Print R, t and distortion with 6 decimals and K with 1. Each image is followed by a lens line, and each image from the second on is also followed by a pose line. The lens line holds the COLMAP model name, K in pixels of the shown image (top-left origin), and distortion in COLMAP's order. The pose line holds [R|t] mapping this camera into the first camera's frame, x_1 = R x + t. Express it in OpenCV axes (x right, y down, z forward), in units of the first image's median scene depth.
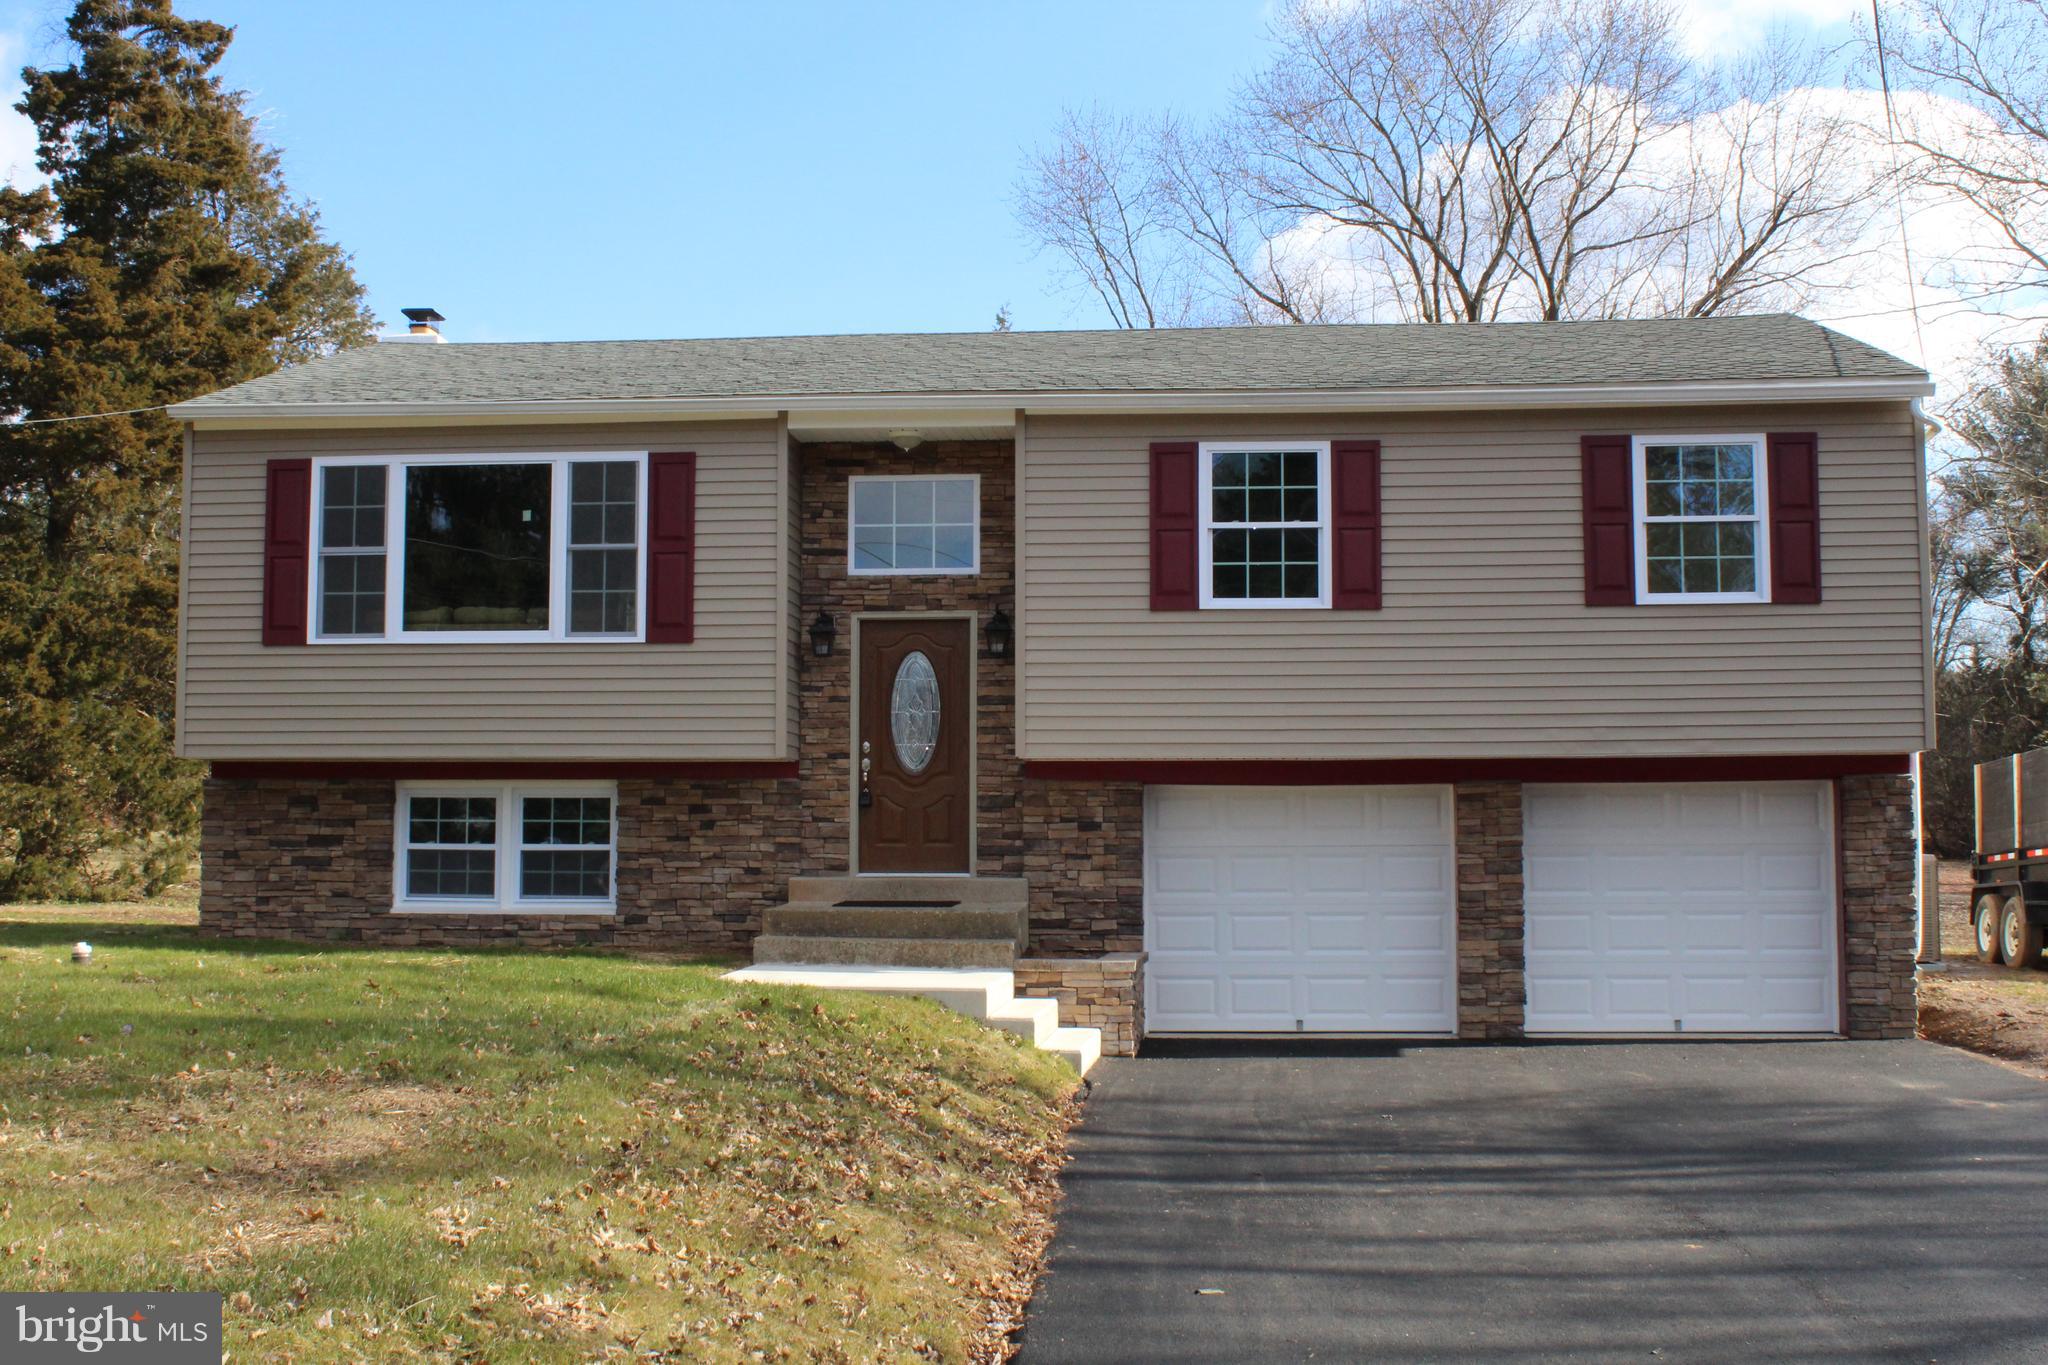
lens RADIAL K [[2406.2, 0, 1027.0], [0, 2406.2, 694.3], [0, 0, 1]] dist [-0.078926, 0.000000]
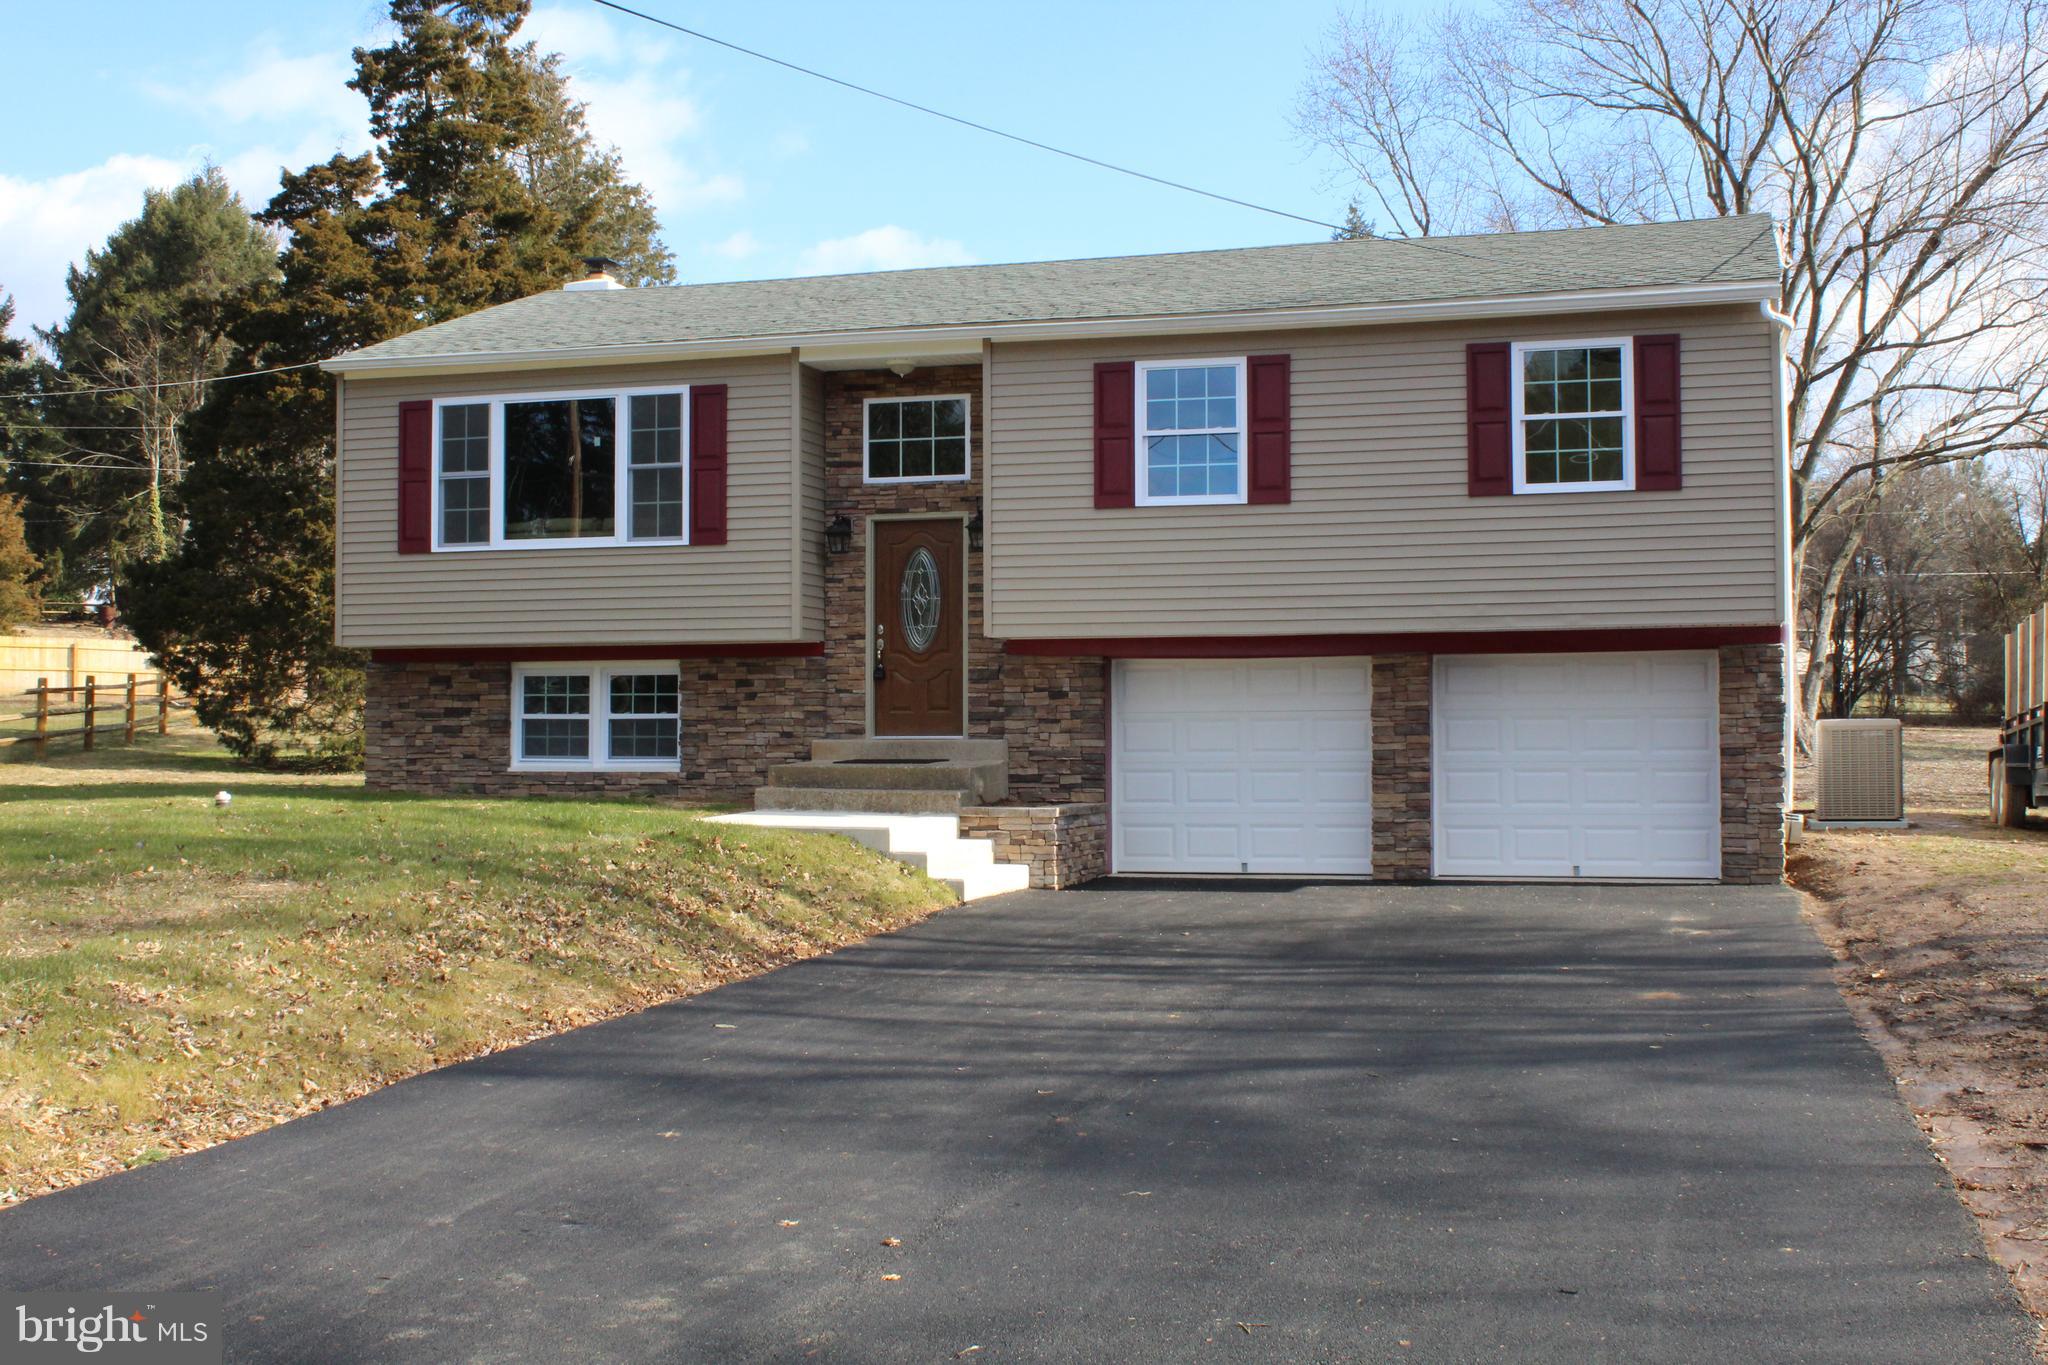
lens RADIAL K [[2406.2, 0, 1015.4], [0, 2406.2, 685.9], [0, 0, 1]] dist [-0.078926, 0.000000]
pose [[0.977783, -0.007326, -0.209490, 0.248289], [0.016424, 0.998994, 0.041724, 0.001447], [0.208974, -0.044237, 0.976920, -0.140183]]
